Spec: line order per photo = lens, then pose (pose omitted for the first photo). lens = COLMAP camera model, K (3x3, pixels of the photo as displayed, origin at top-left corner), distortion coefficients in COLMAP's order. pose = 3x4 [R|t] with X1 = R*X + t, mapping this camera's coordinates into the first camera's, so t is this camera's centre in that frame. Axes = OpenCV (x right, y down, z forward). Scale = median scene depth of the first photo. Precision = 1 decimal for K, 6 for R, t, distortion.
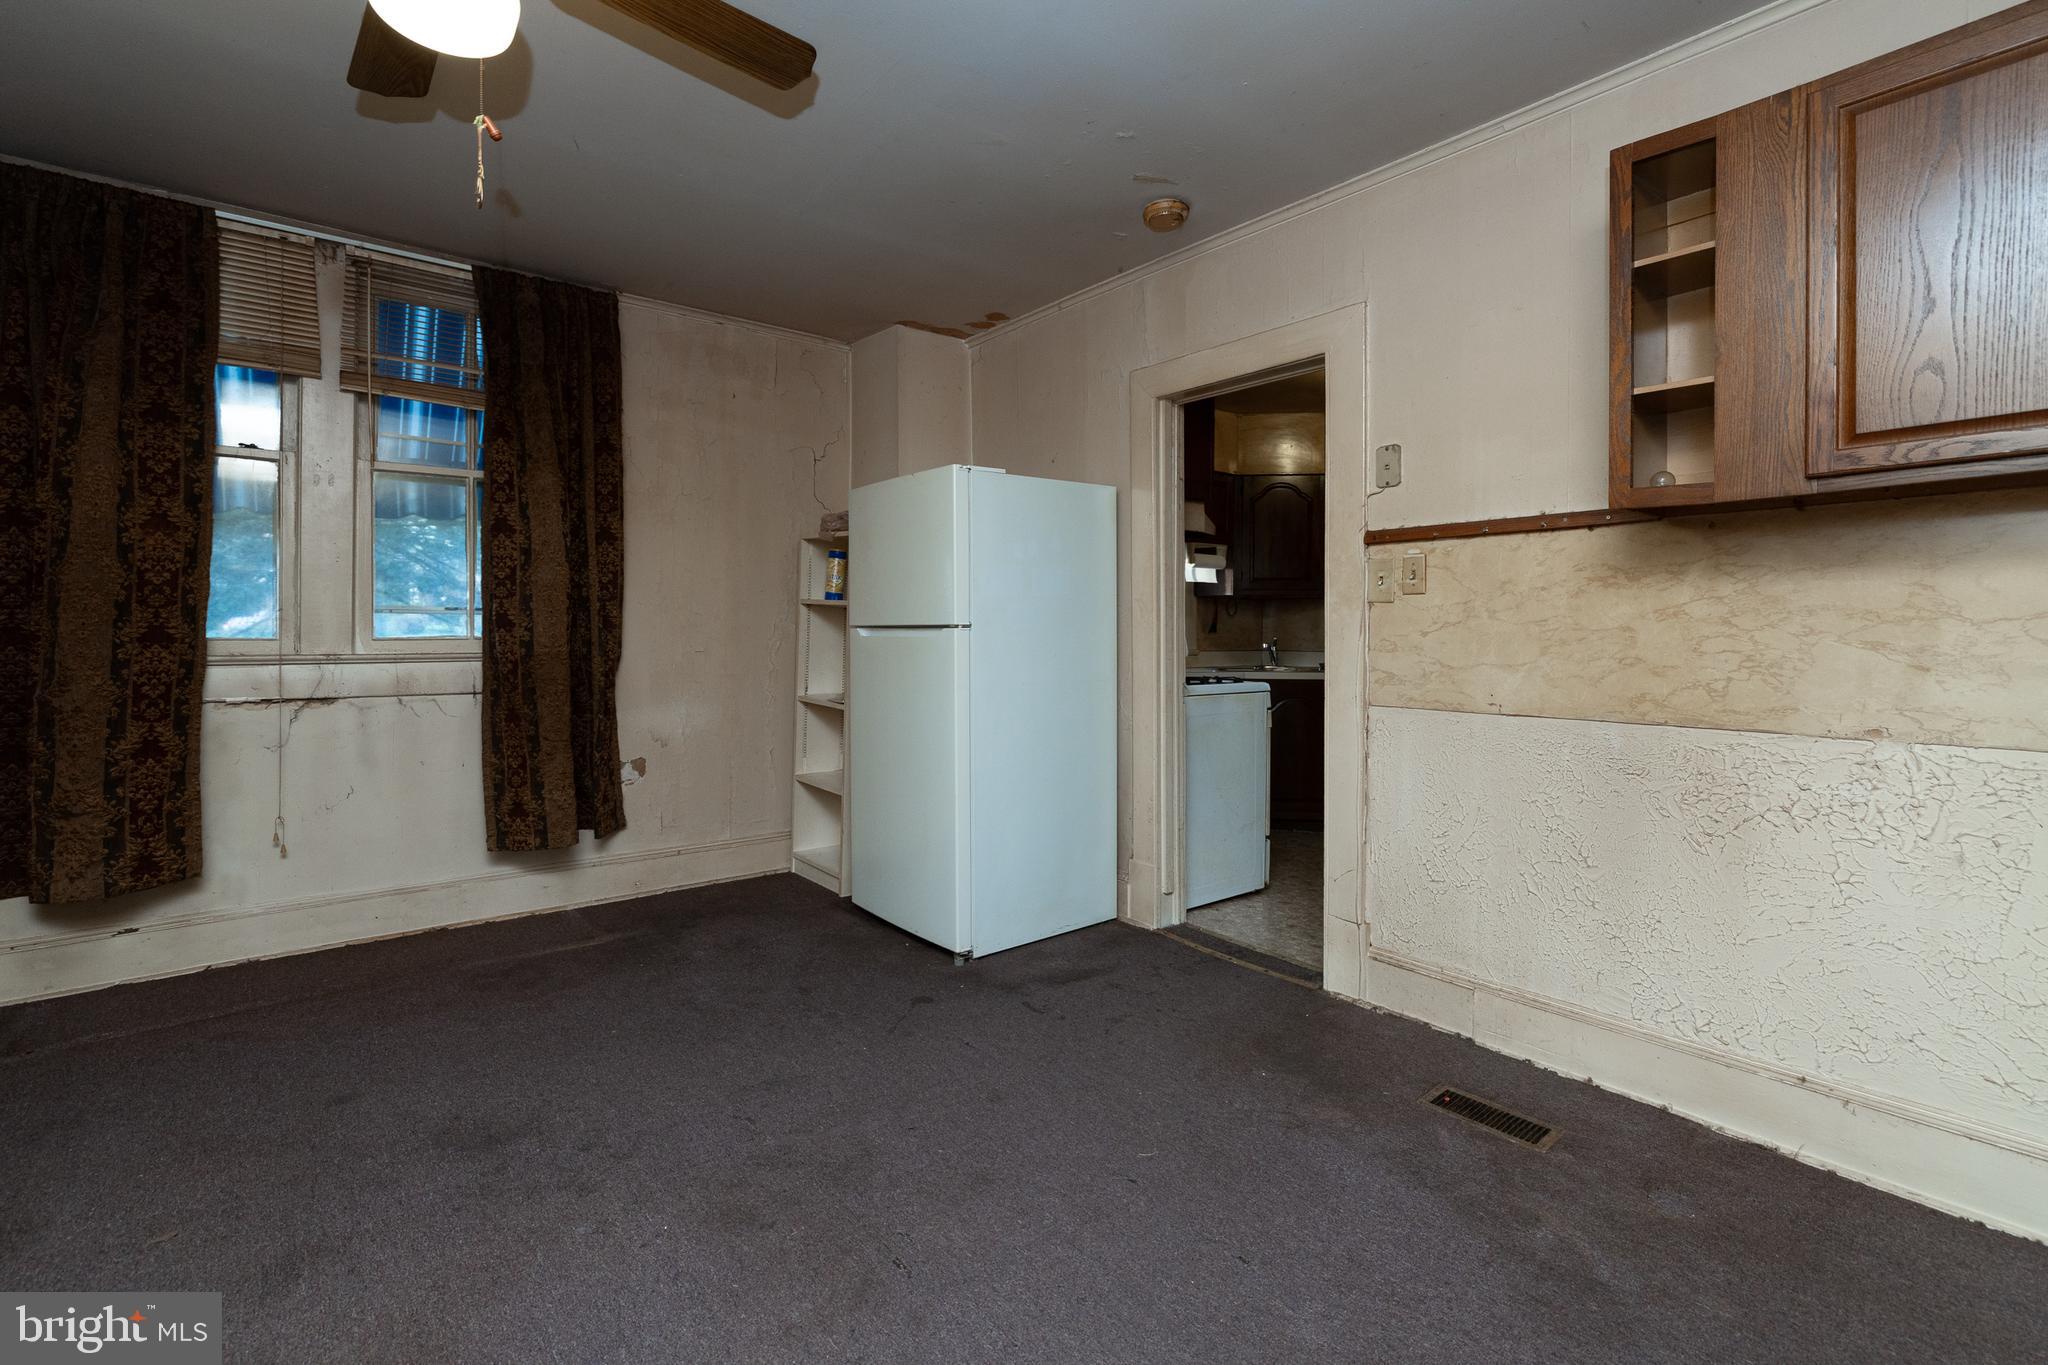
lens RADIAL K [[906.2, 0, 1025.7], [0, 906.2, 639.8], [0, 0, 1]] dist [-0.000994, 0.000473]
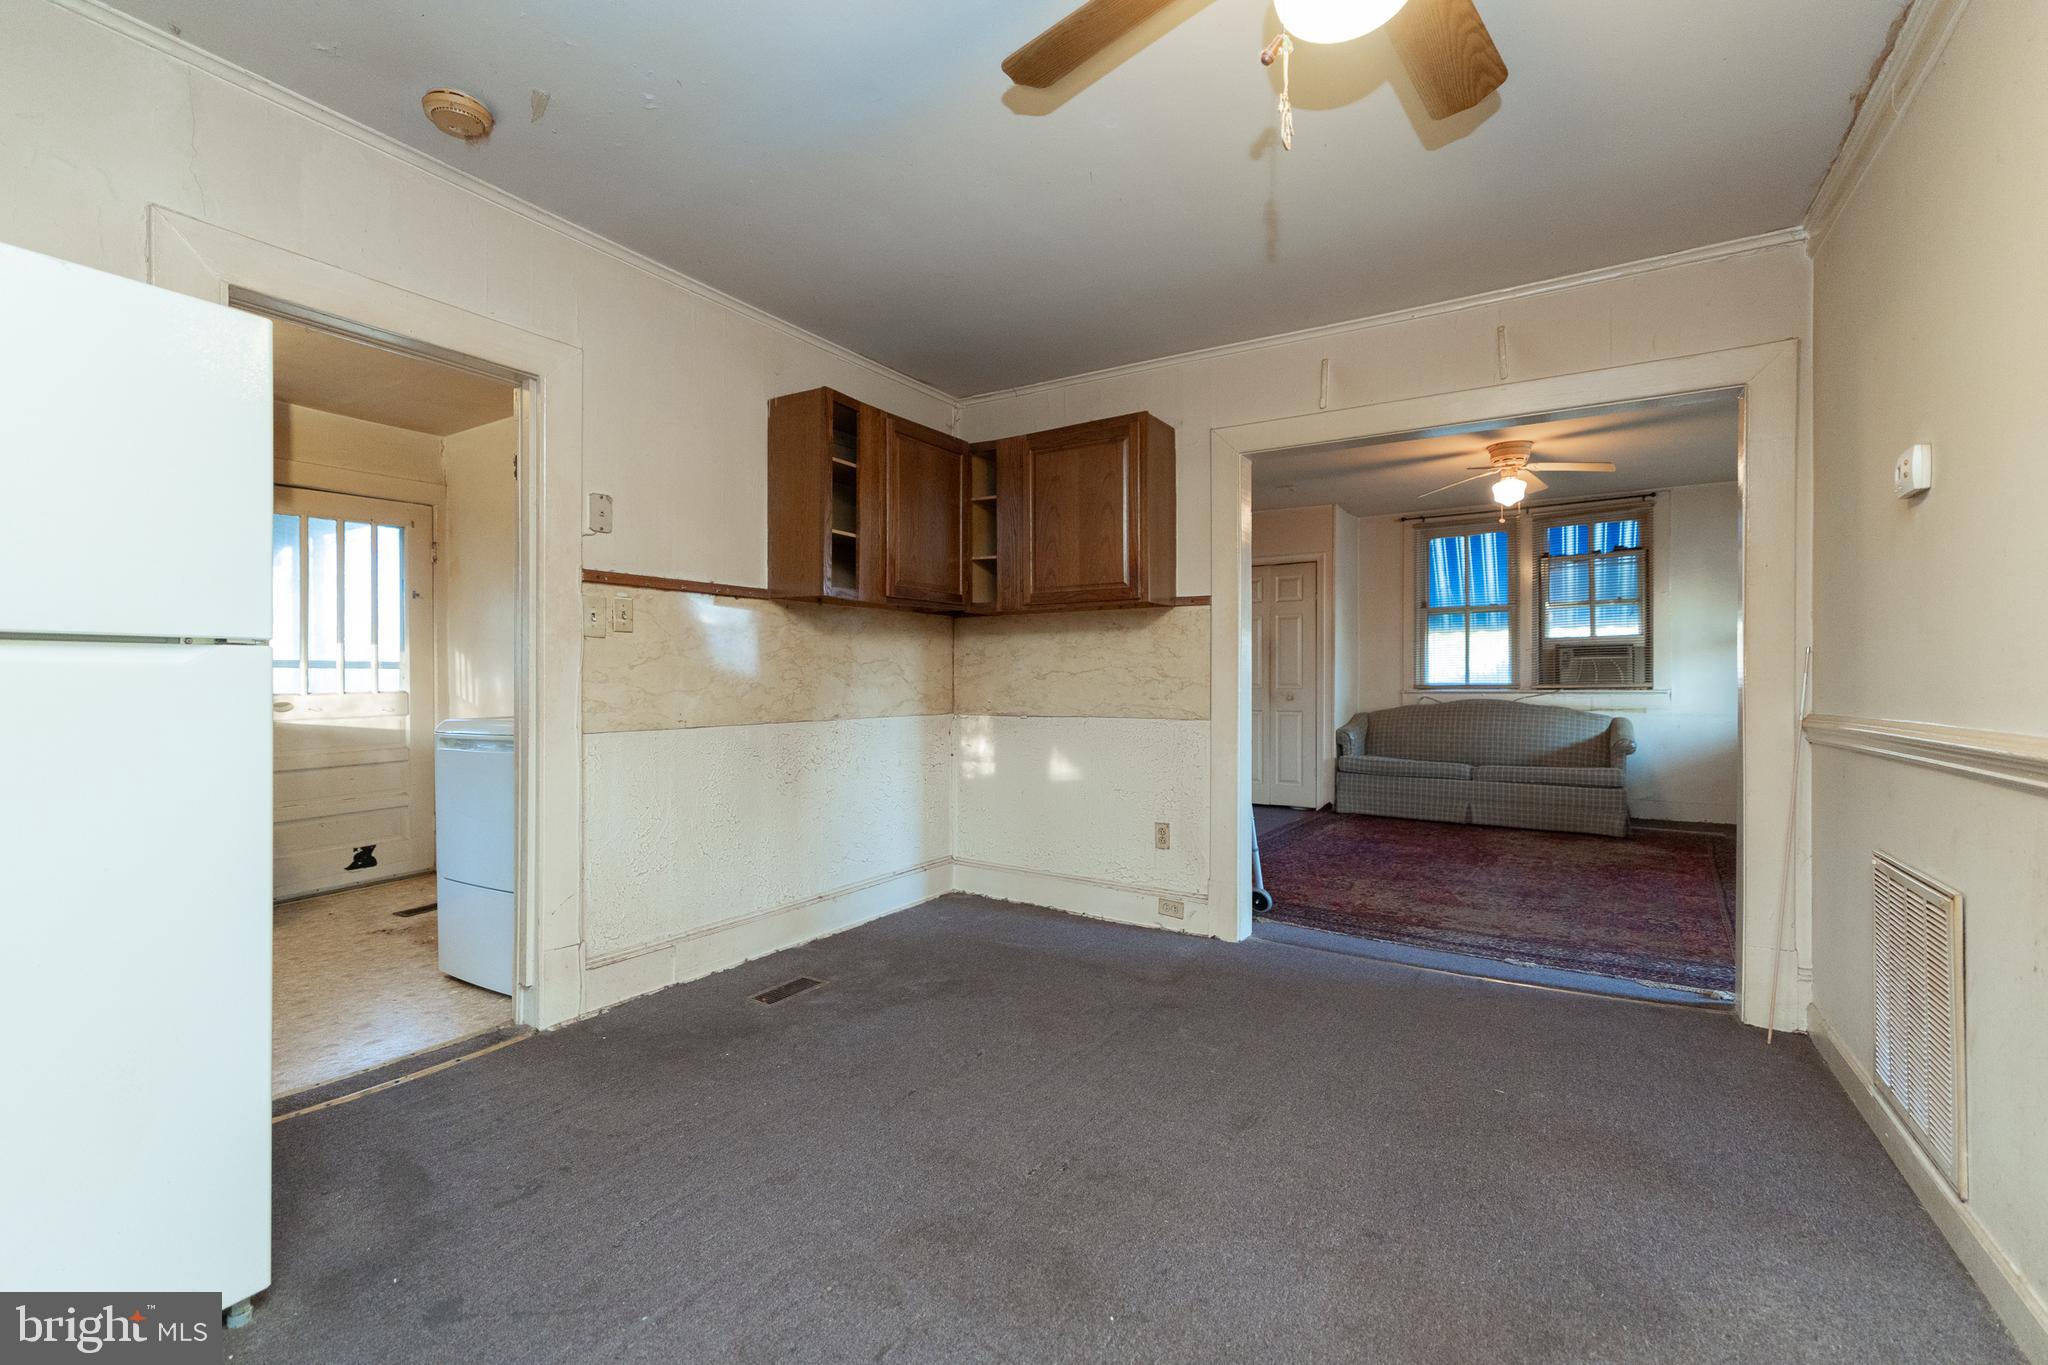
lens RADIAL K [[930.6, 0, 971.6], [0, 930.6, 680.0], [0, 0, 1]] dist [0.002017, 0.000335]
pose [[-0.301337, -0.009372, 0.953472, -0.804313], [-0.000872, 0.999954, 0.009554, -0.001186], [-0.953517, 0.002047, -0.301331, 0.907171]]
